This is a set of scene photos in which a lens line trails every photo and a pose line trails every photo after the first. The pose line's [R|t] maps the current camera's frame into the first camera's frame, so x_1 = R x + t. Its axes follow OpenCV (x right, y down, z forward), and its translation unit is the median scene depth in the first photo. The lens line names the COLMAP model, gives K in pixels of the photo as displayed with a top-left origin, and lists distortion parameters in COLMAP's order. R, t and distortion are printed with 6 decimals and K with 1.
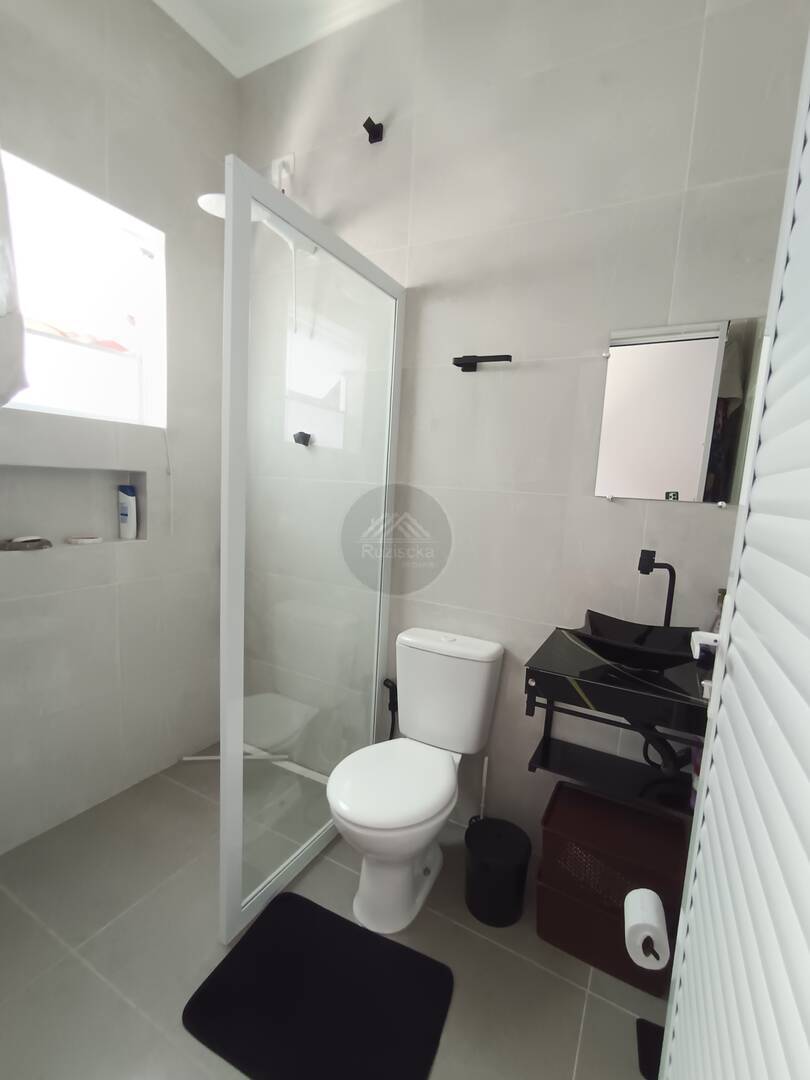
lens RADIAL K [[492.6, 0, 405.9], [0, 492.6, 550.9], [0, 0, 1]] dist [-0.018701, 0.012877]
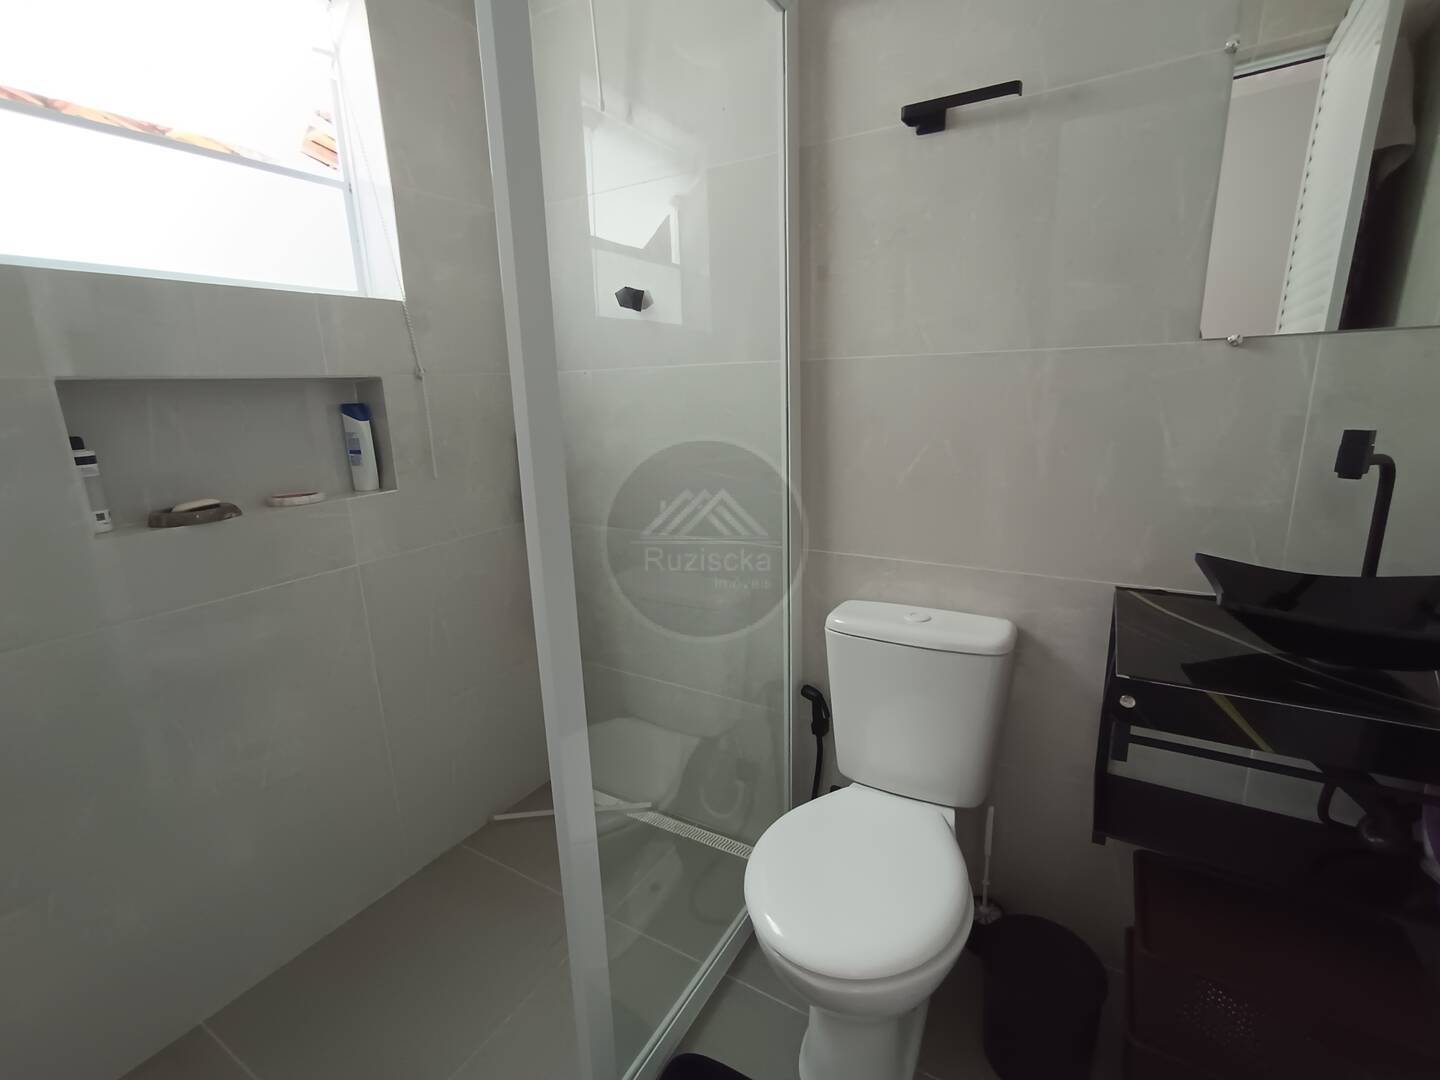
lens RADIAL K [[656.8, 0, 723.5], [0, 656.8, 533.7], [0, 0, 1]] dist [-0.018701, 0.012877]
pose [[0.995516, -0.077150, -0.054730, -0.089909], [0.081625, 0.993041, 0.084894, -0.004597], [0.047799, -0.088981, 0.994886, 0.222113]]
